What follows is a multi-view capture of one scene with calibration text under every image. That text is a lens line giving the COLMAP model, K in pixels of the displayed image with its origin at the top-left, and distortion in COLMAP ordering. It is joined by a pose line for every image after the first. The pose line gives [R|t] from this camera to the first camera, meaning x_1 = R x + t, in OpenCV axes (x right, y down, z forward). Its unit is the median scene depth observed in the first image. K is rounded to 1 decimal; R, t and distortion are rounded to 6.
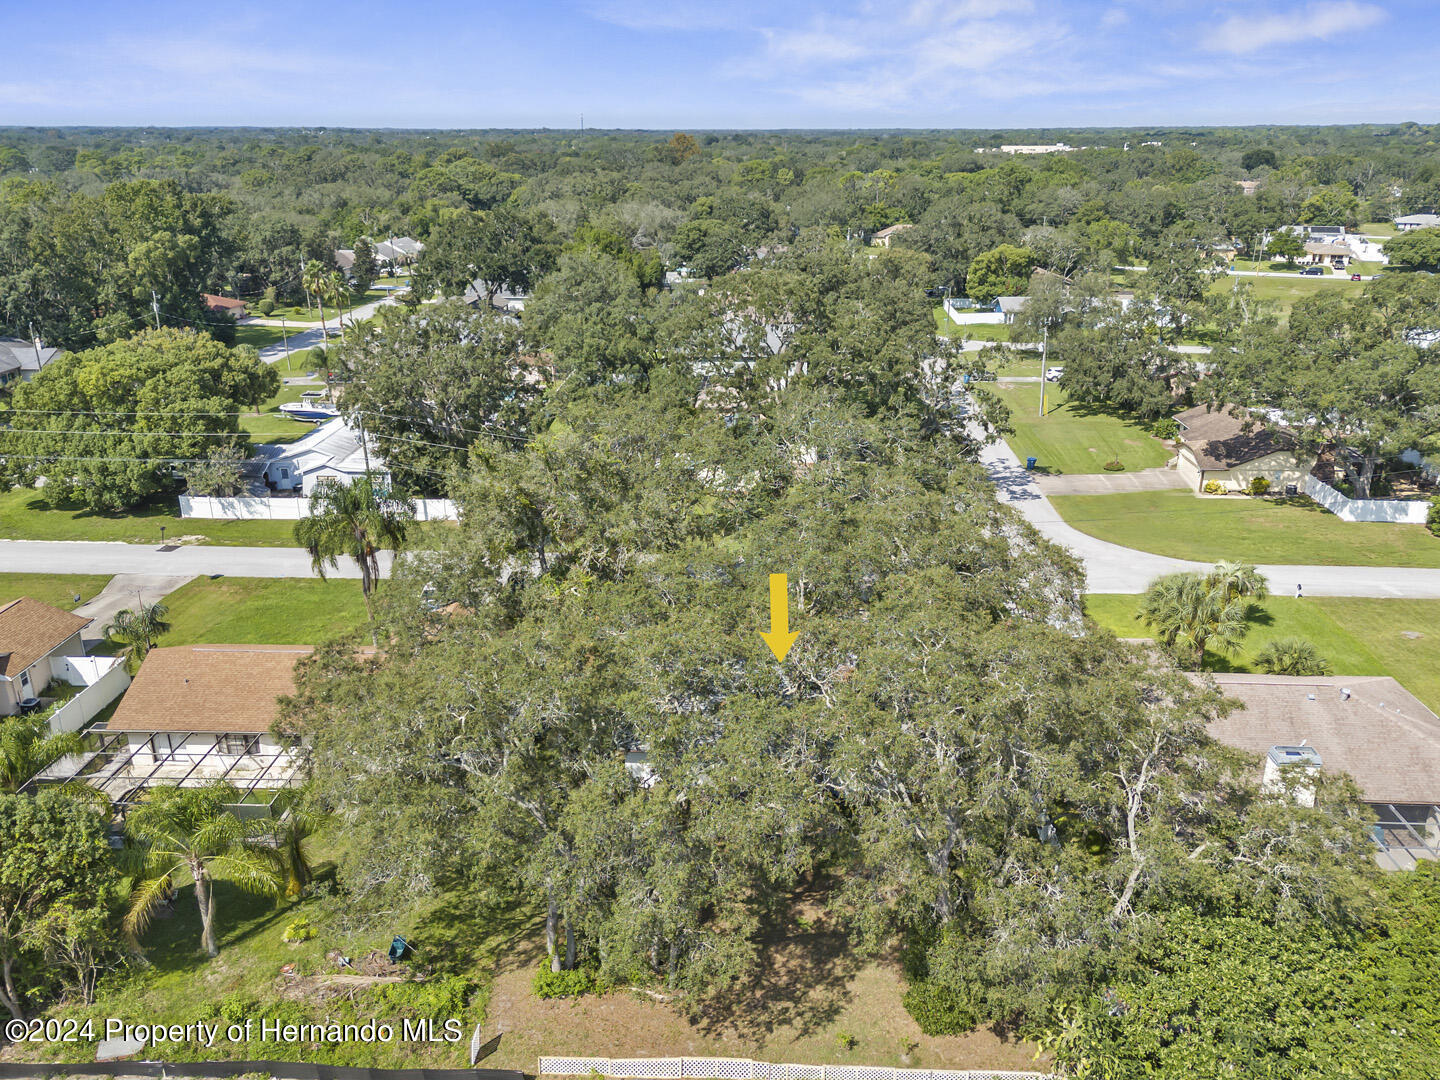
lens RADIAL K [[1043.4, 0, 720.0], [0, 1043.4, 540.0], [0, 0, 1]] dist [0.062768, -0.056304]
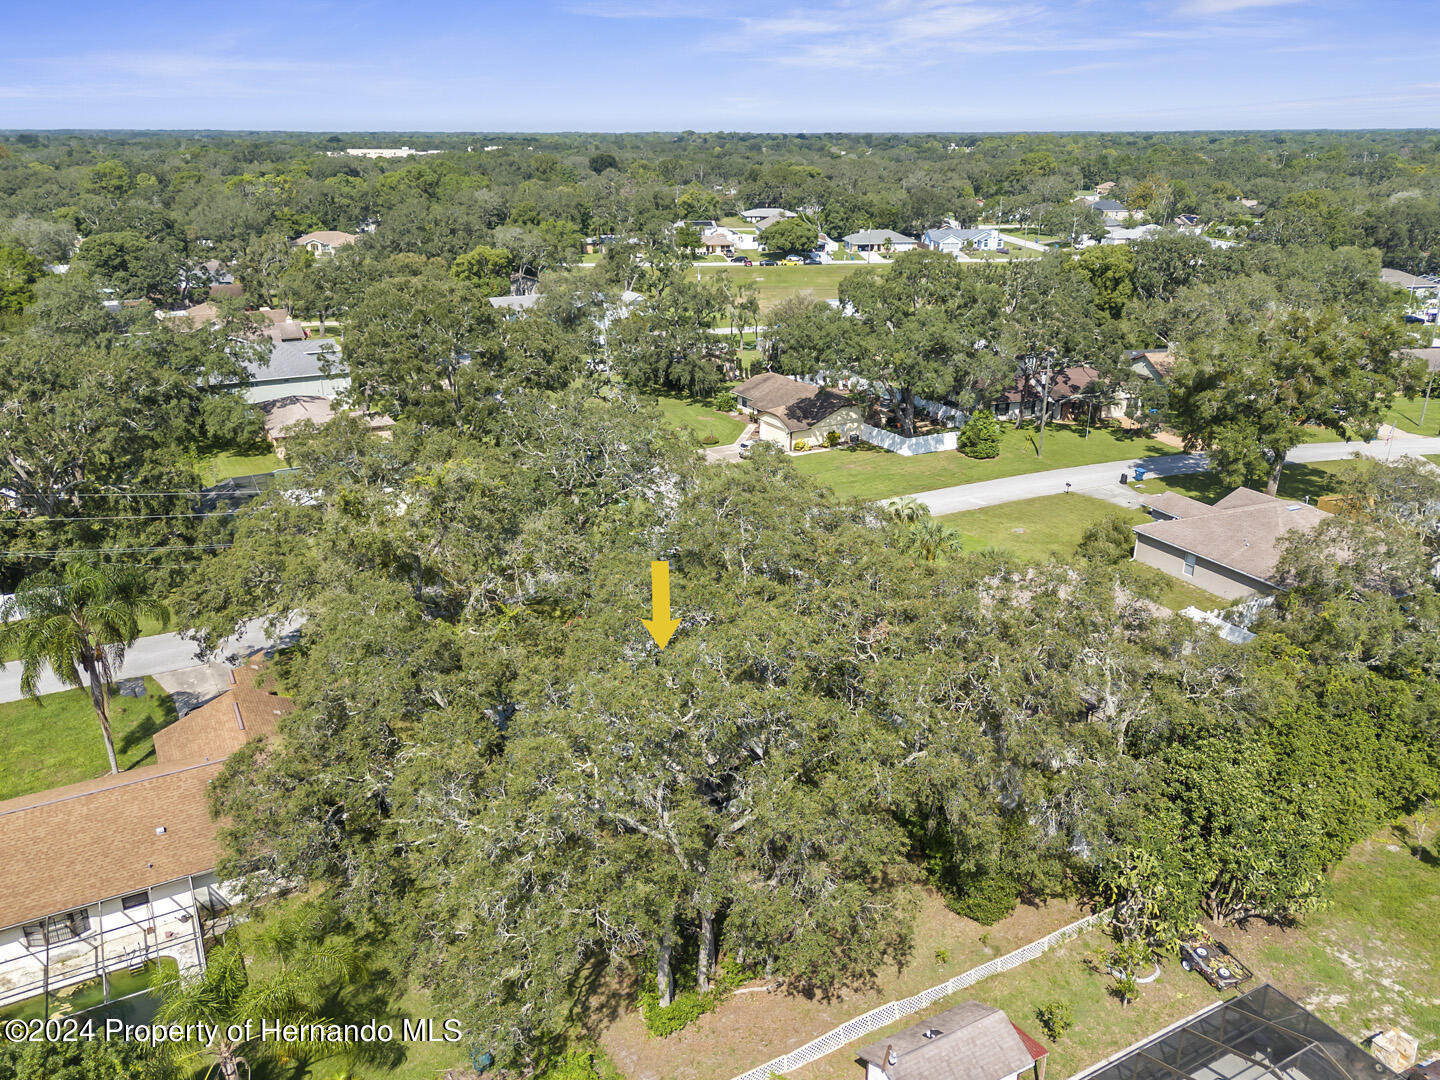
lens RADIAL K [[1043.4, 0, 720.0], [0, 1043.4, 540.0], [0, 0, 1]] dist [0.062768, -0.056304]
pose [[0.862839, -0.181961, 0.471592, -0.168921], [0.183316, 0.982090, 0.043532, -0.013854], [-0.471067, 0.048889, 0.880742, 0.038020]]
